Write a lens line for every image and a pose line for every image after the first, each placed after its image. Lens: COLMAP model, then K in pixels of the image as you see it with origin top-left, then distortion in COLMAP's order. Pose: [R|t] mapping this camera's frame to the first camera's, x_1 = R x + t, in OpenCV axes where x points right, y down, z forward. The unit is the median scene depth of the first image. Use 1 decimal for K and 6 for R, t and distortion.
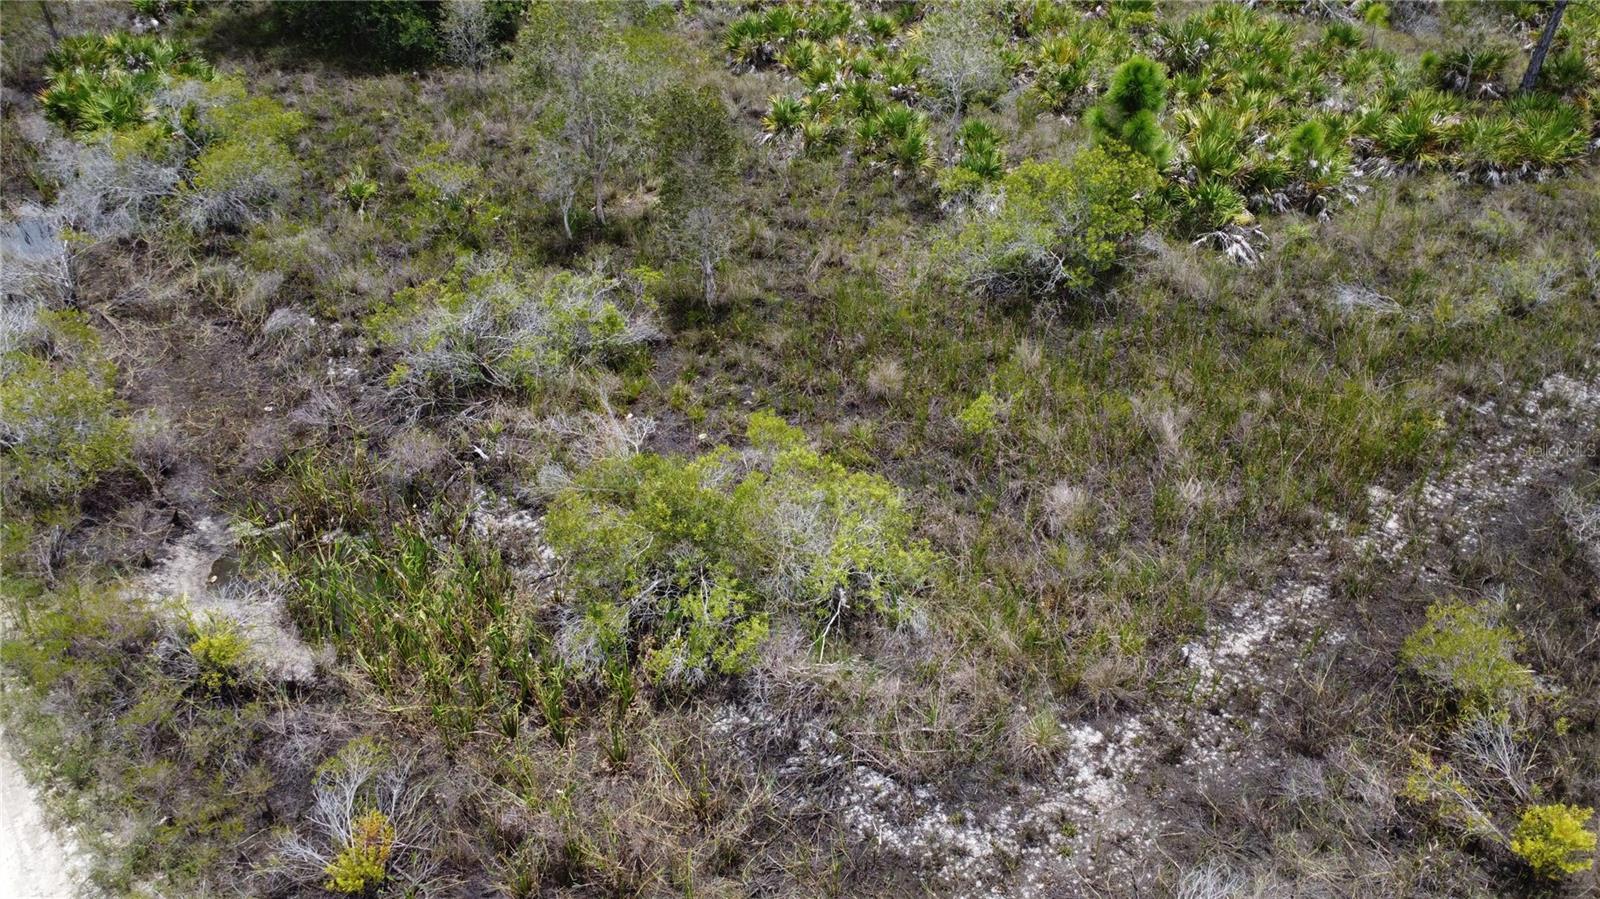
lens RADIAL K [[1207.5, 0, 792.3], [0, 1207.5, 451.1], [0, 0, 1]] dist [0.006208, -0.002650]
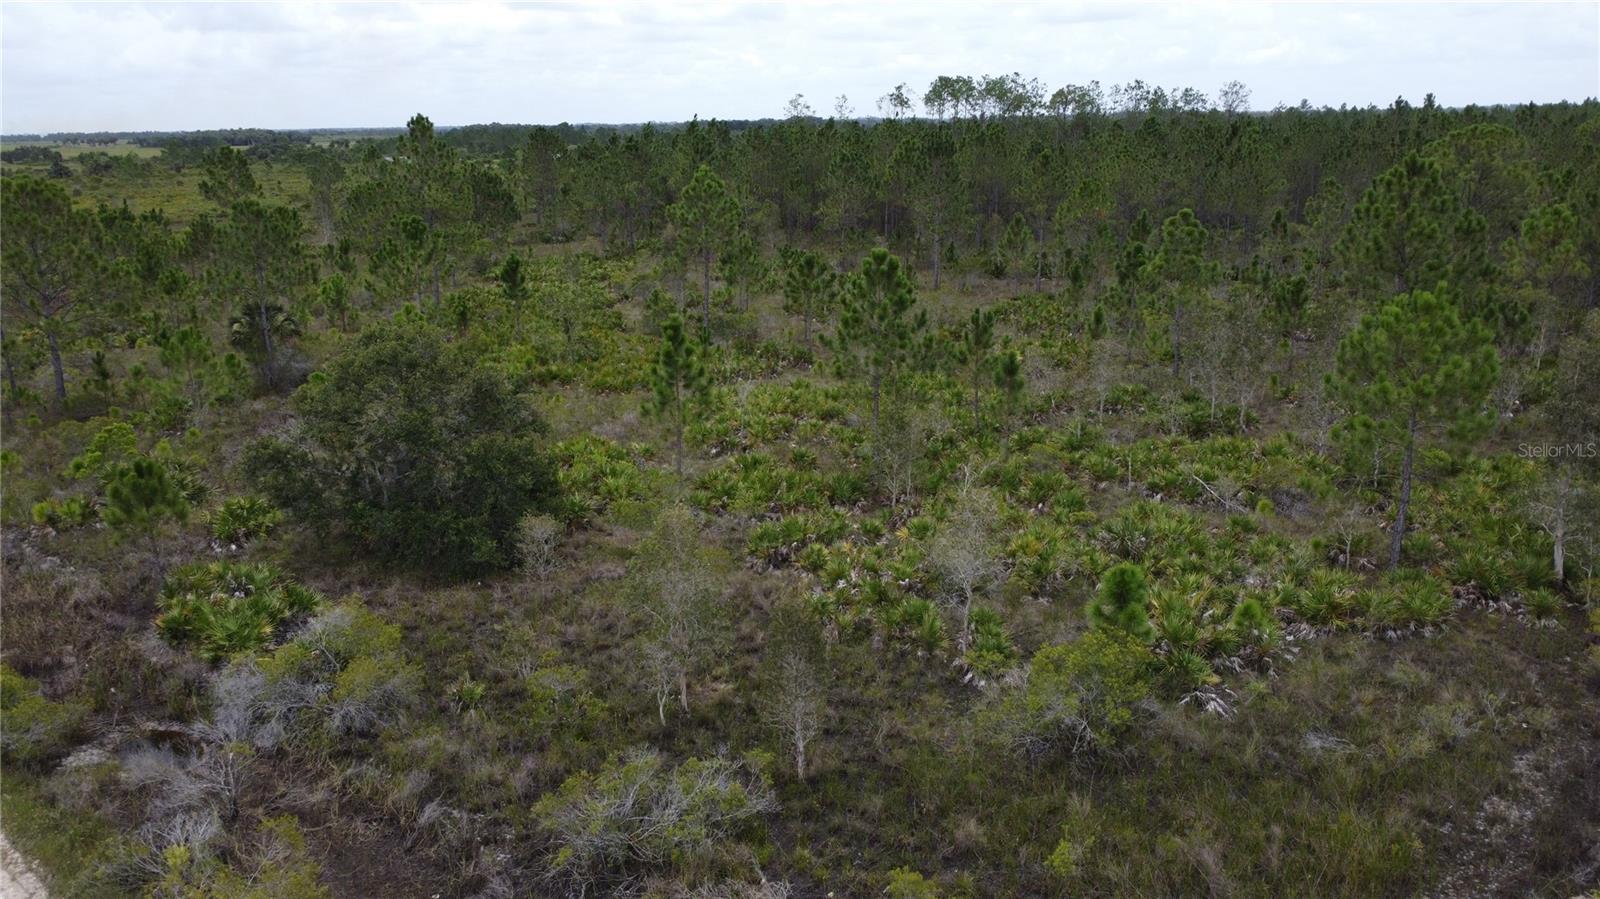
lens RADIAL K [[1207.5, 0, 788.2], [0, 1207.5, 457.2], [0, 0, 1]] dist [0.006208, -0.002650]
pose [[0.994635, -0.033341, 0.097925, -0.171820], [0.065711, 0.934752, -0.349171, -0.001833], [-0.079894, 0.353733, 0.931928, -0.199485]]
